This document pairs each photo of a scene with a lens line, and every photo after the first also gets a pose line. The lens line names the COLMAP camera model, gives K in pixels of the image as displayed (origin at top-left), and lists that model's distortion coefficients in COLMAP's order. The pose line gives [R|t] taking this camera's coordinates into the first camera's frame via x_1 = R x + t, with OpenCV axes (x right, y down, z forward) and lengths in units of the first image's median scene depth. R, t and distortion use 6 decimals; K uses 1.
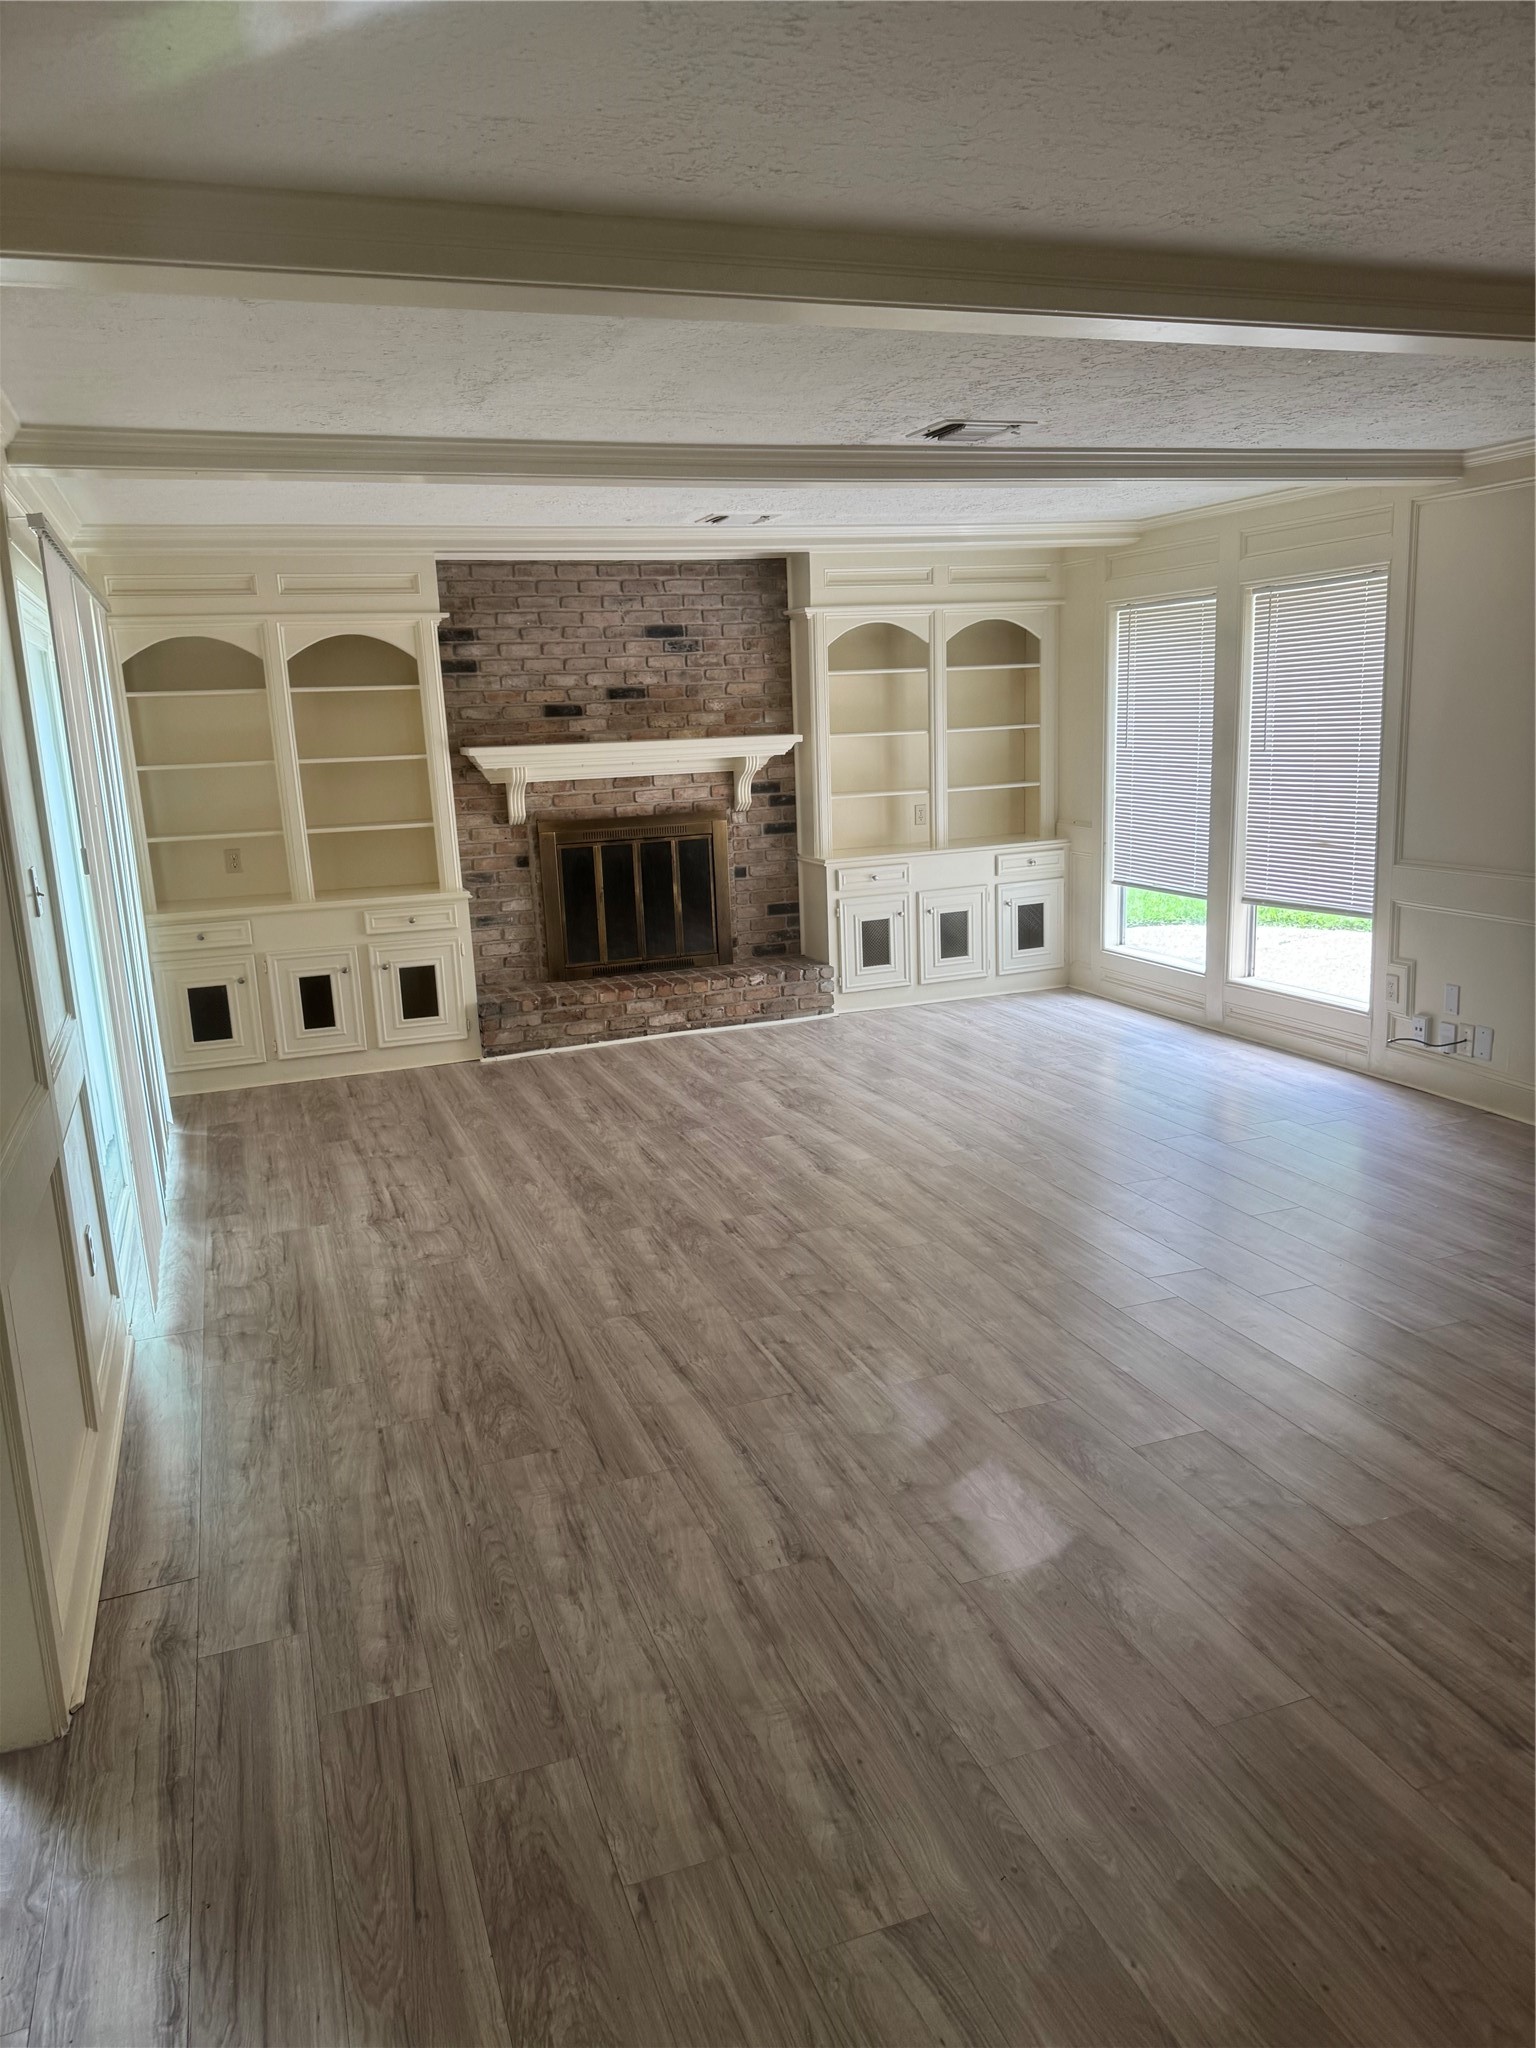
lens RADIAL K [[1435.1, 0, 768.0], [0, 1435.1, 1024.0], [0, 0, 1]] dist [0.187819, -0.403751]
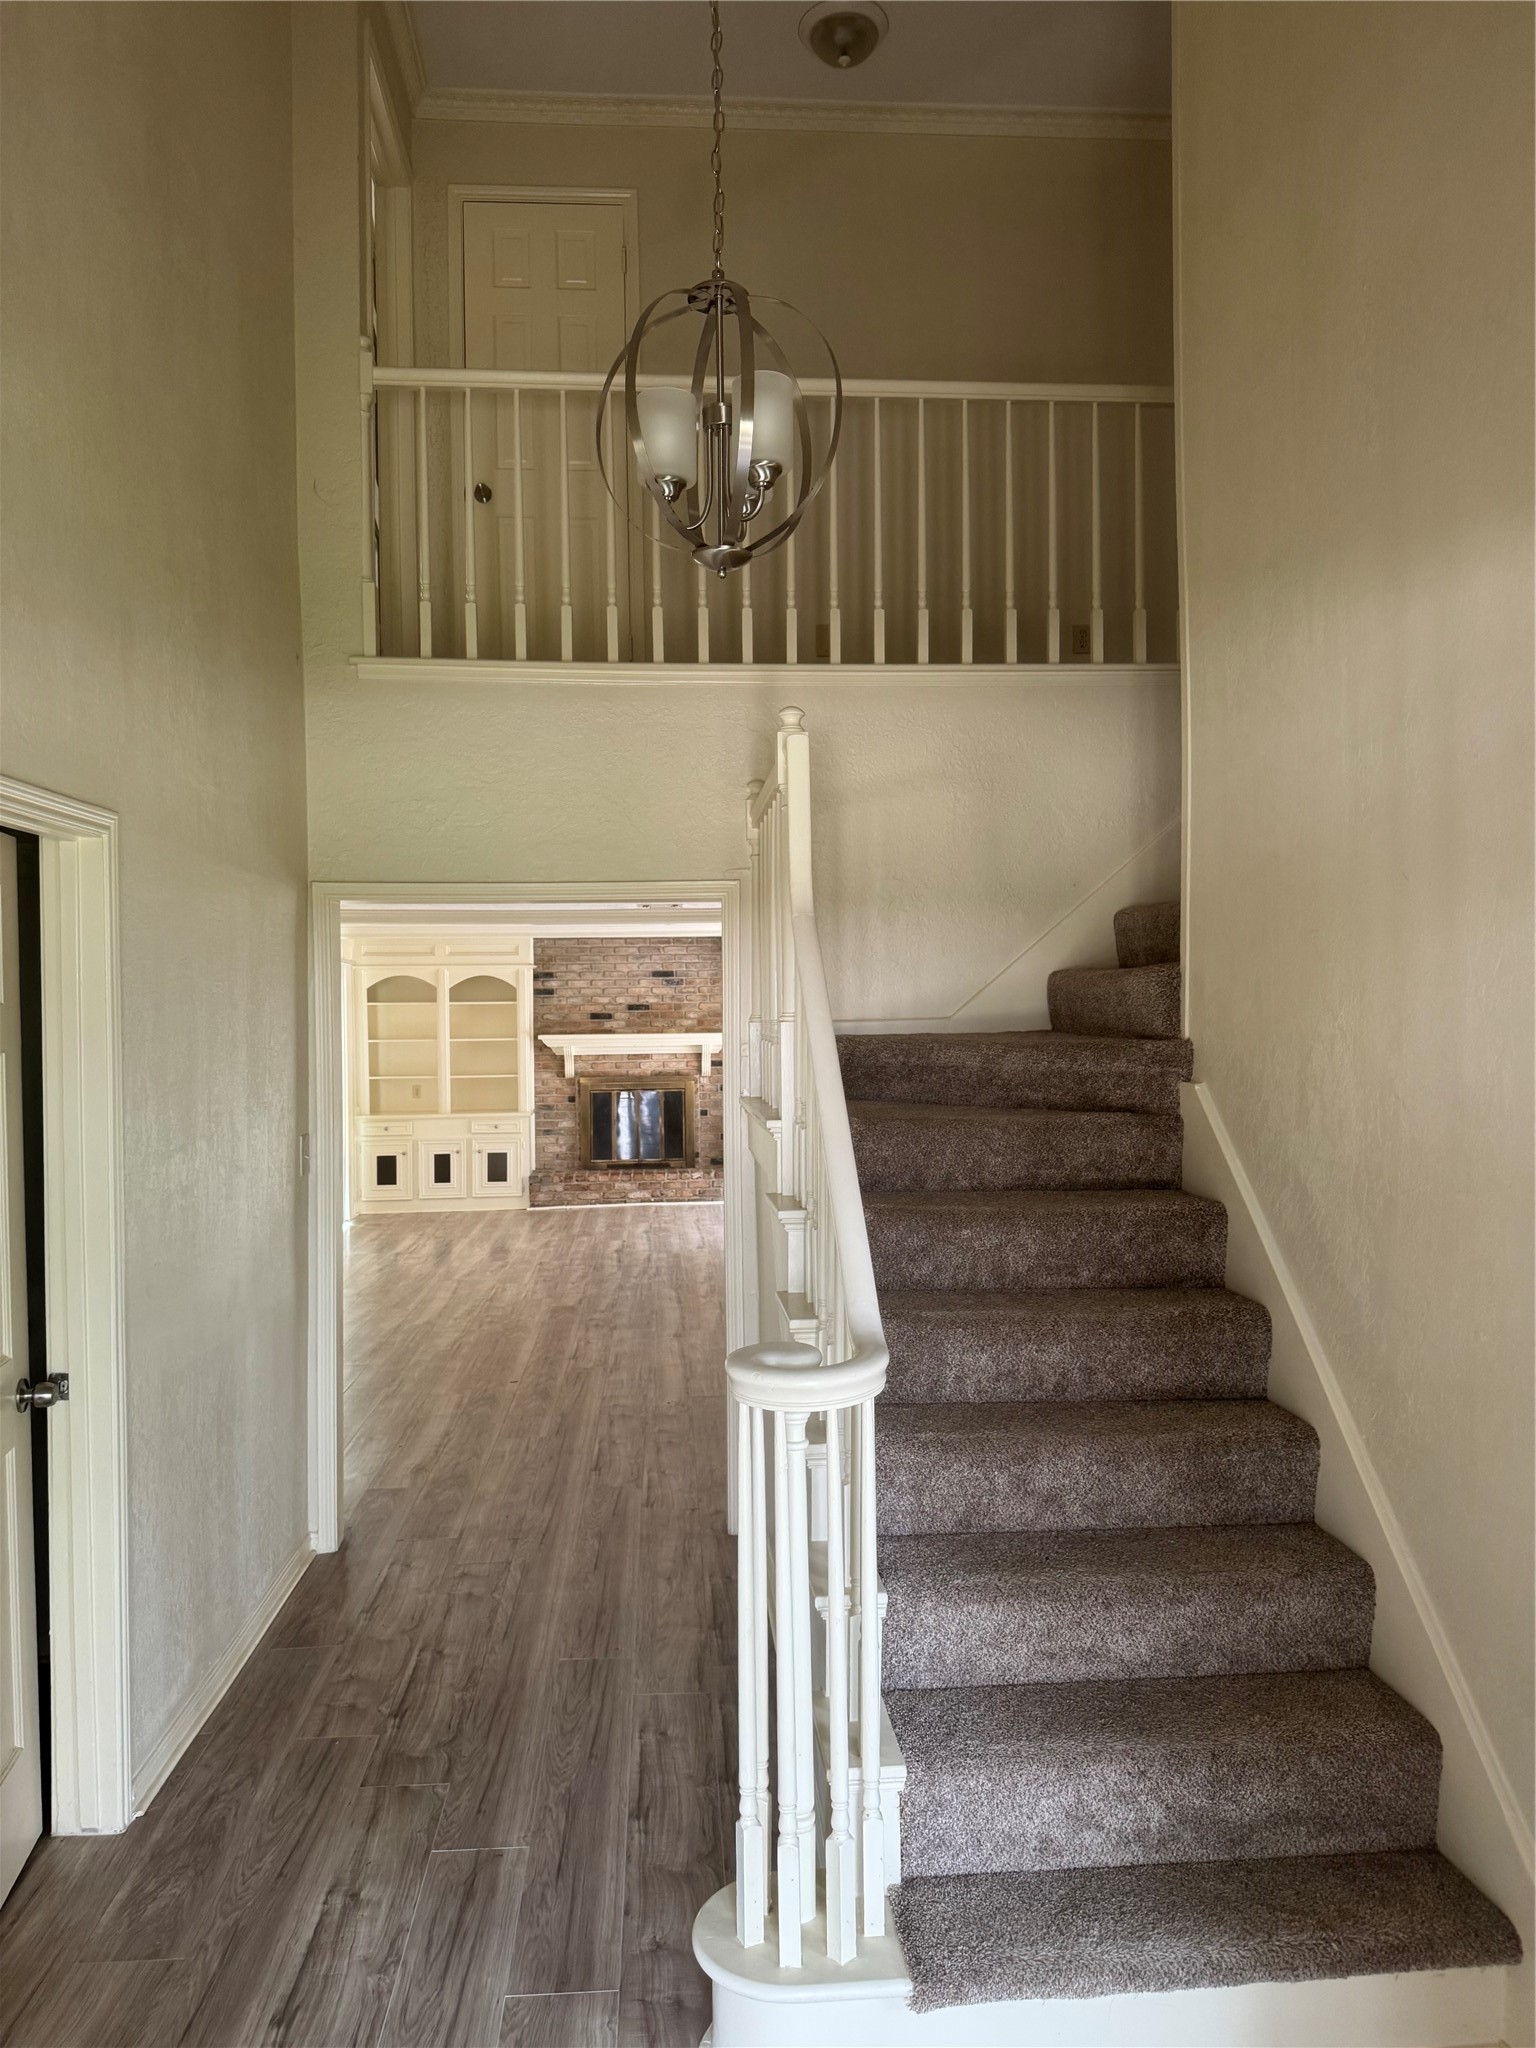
lens RADIAL K [[1431.6, 0, 768.0], [0, 1431.6, 1024.0], [0, 0, 1]] dist [0.119492, -0.168952]
pose [[0.962507, 0.031909, -0.269375, 0.535795], [-0.084160, 0.979181, -0.184723, 0.101318], [0.257872, 0.200467, 0.945153, -0.610659]]
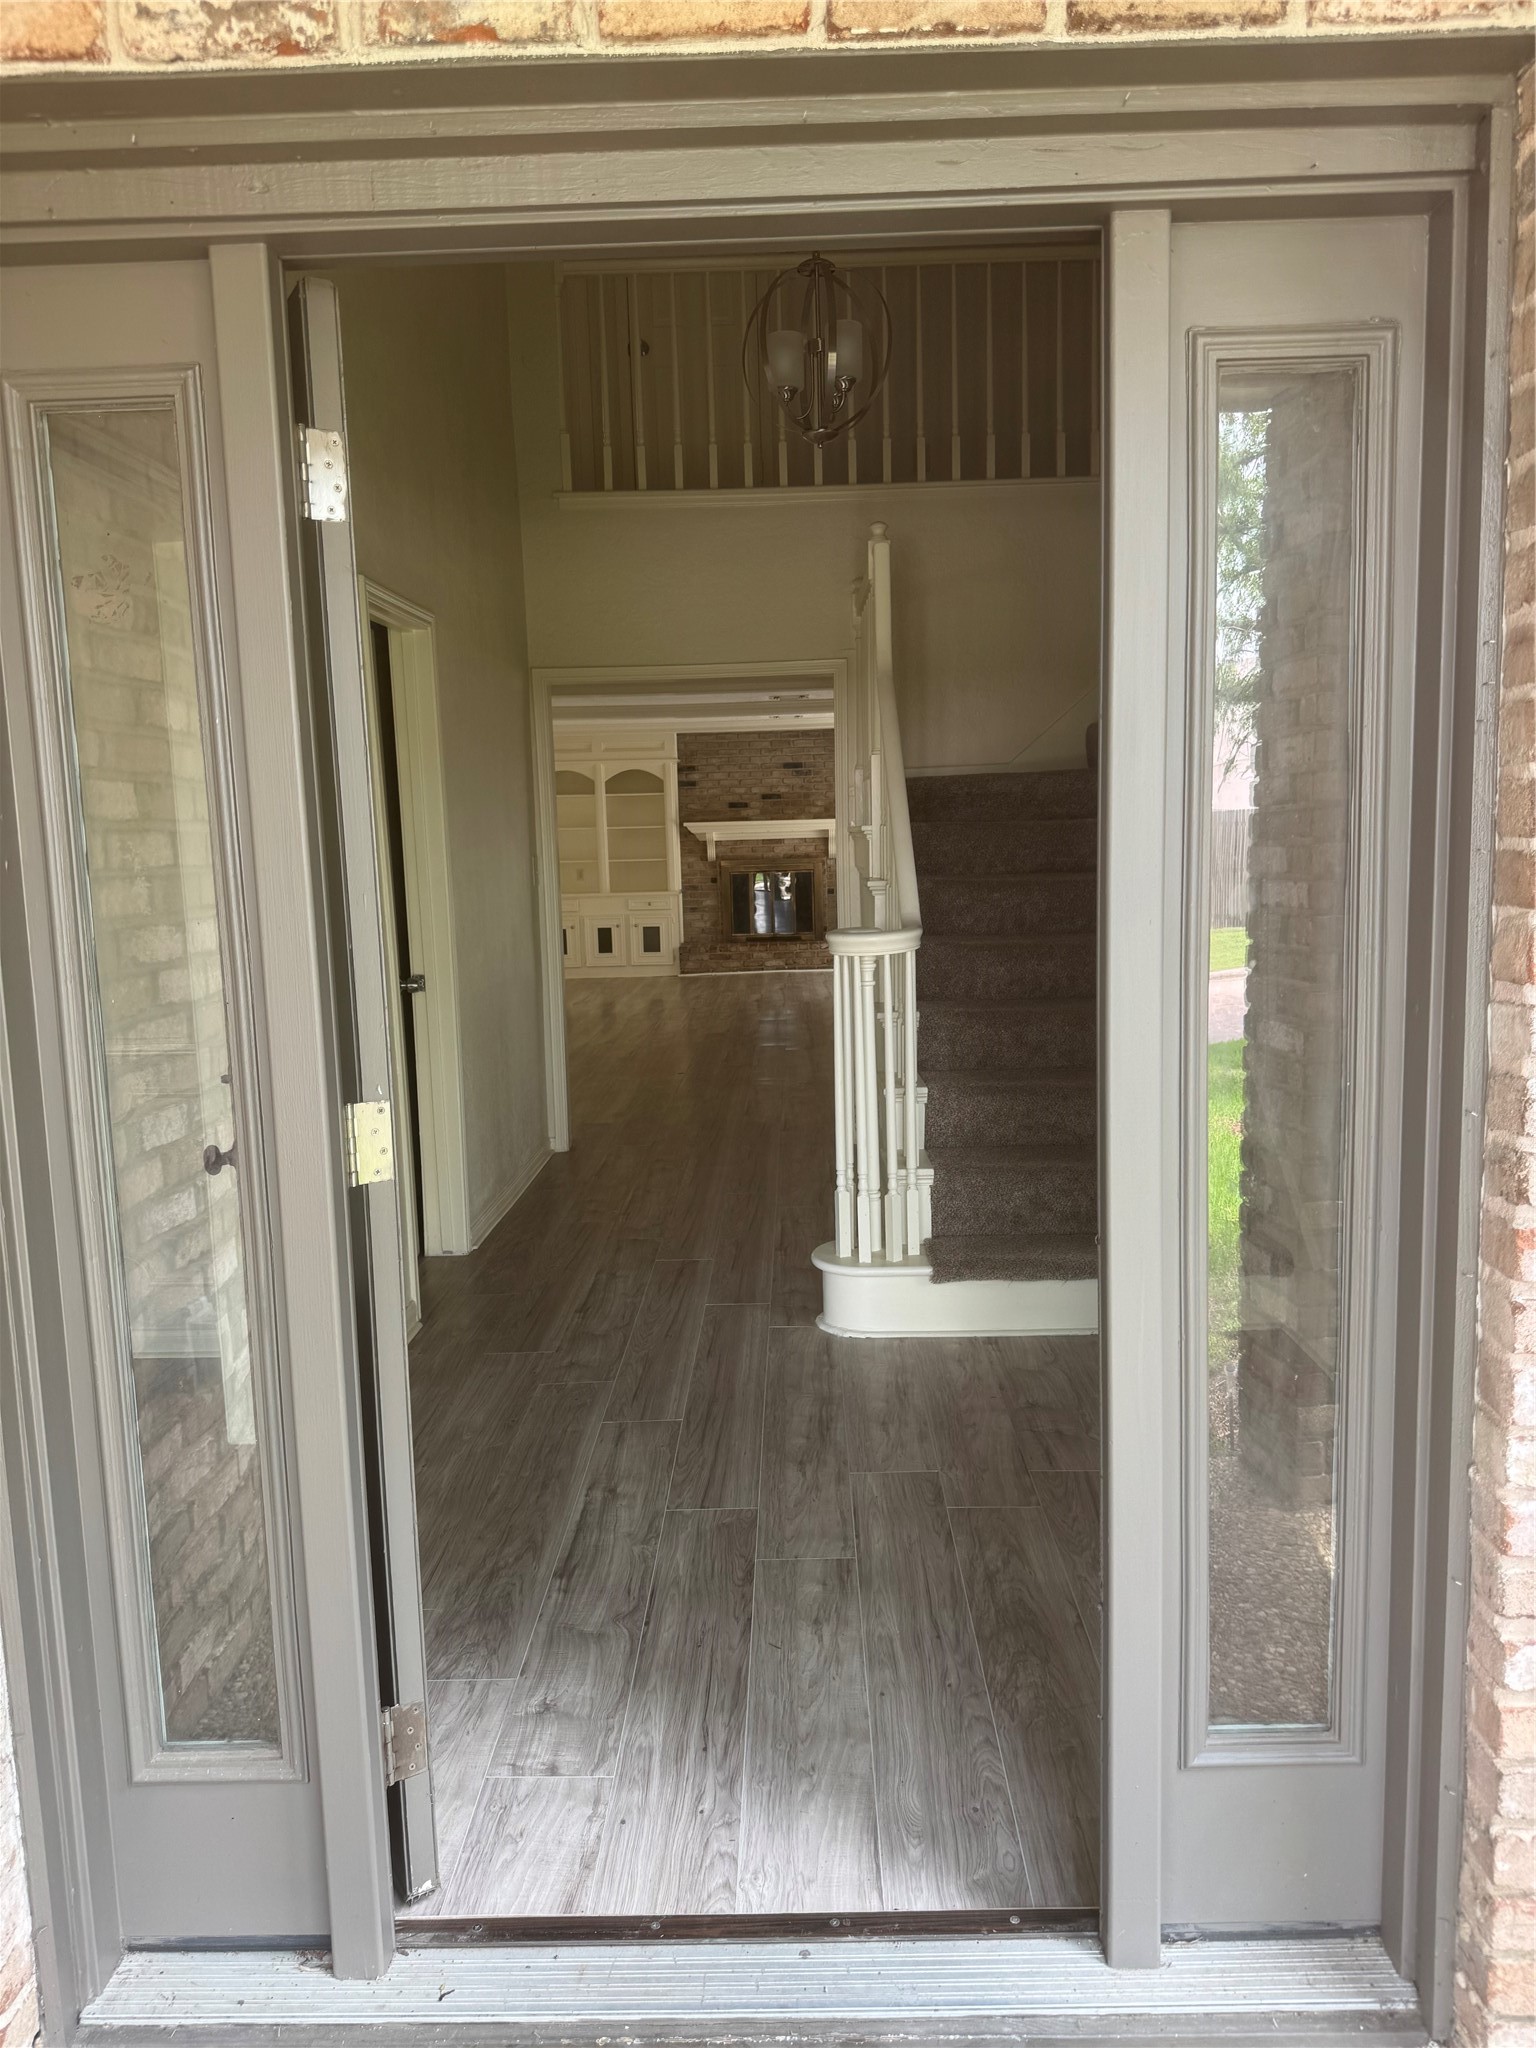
lens RADIAL K [[1435.1, 0, 768.0], [0, 1435.1, 1024.0], [0, 0, 1]] dist [0.187819, -0.403751]
pose [[0.933868, 0.062639, -0.352089, 0.618536], [-0.086100, 0.994962, -0.051360, 0.181896], [0.347098, 0.078278, 0.934556, -0.815346]]
